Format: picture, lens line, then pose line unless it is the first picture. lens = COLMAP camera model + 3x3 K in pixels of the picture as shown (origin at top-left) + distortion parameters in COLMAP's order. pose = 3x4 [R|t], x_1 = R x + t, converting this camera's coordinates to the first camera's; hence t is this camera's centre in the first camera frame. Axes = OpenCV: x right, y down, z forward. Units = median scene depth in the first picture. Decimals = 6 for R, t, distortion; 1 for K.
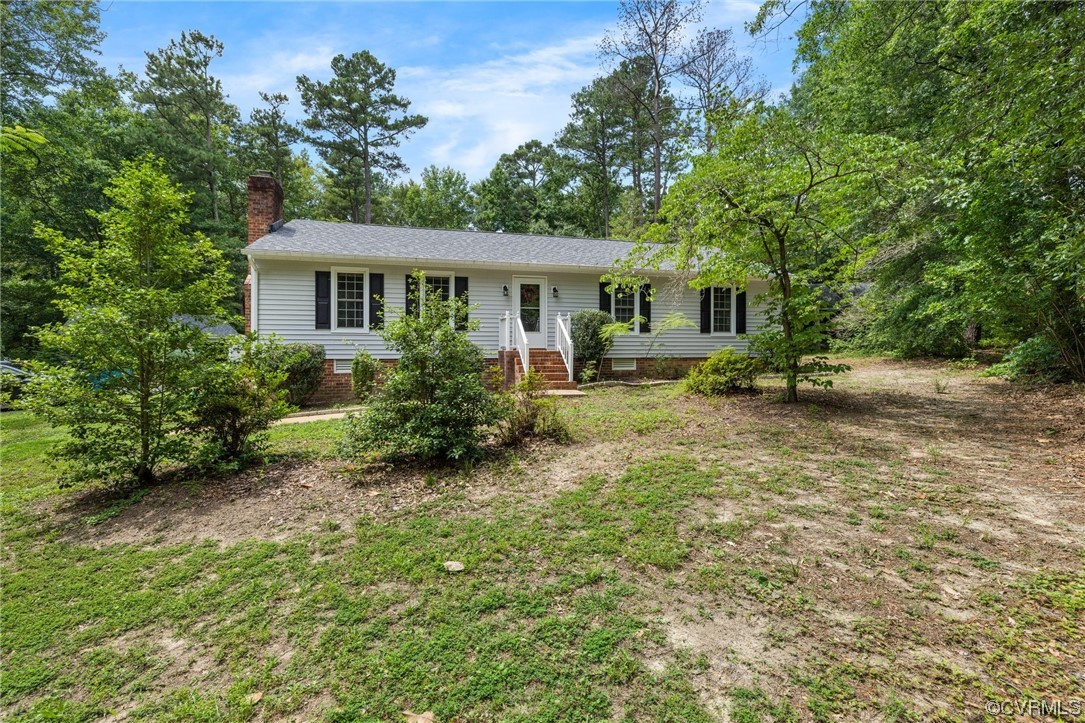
lens RADIAL K [[459.3, 0, 545.3], [0, 459.3, 330.6], [0, 0, 1]] dist [0.000951, 0.000467]
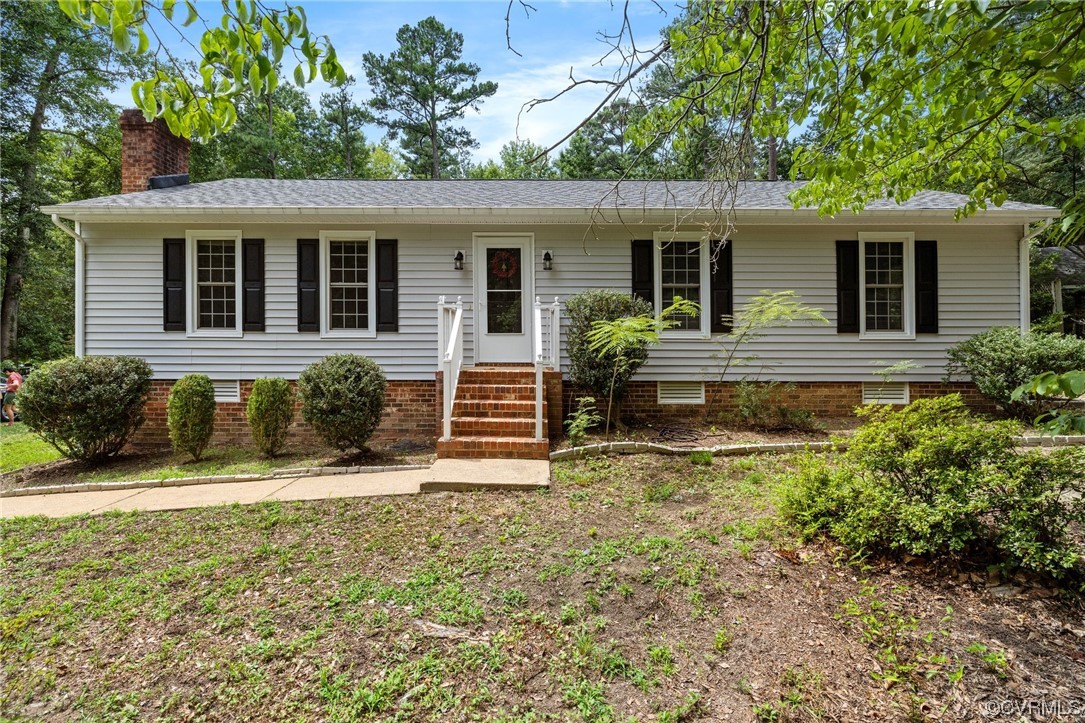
lens RADIAL K [[486.2, 0, 561.6], [0, 486.2, 318.8], [0, 0, 1]] dist [-0.000549, 0.000074]
pose [[0.980697, -0.011118, -0.195219, 0.041595], [0.009121, 0.999897, -0.011125, -0.002118], [0.195322, 0.009130, 0.980697, 0.119618]]
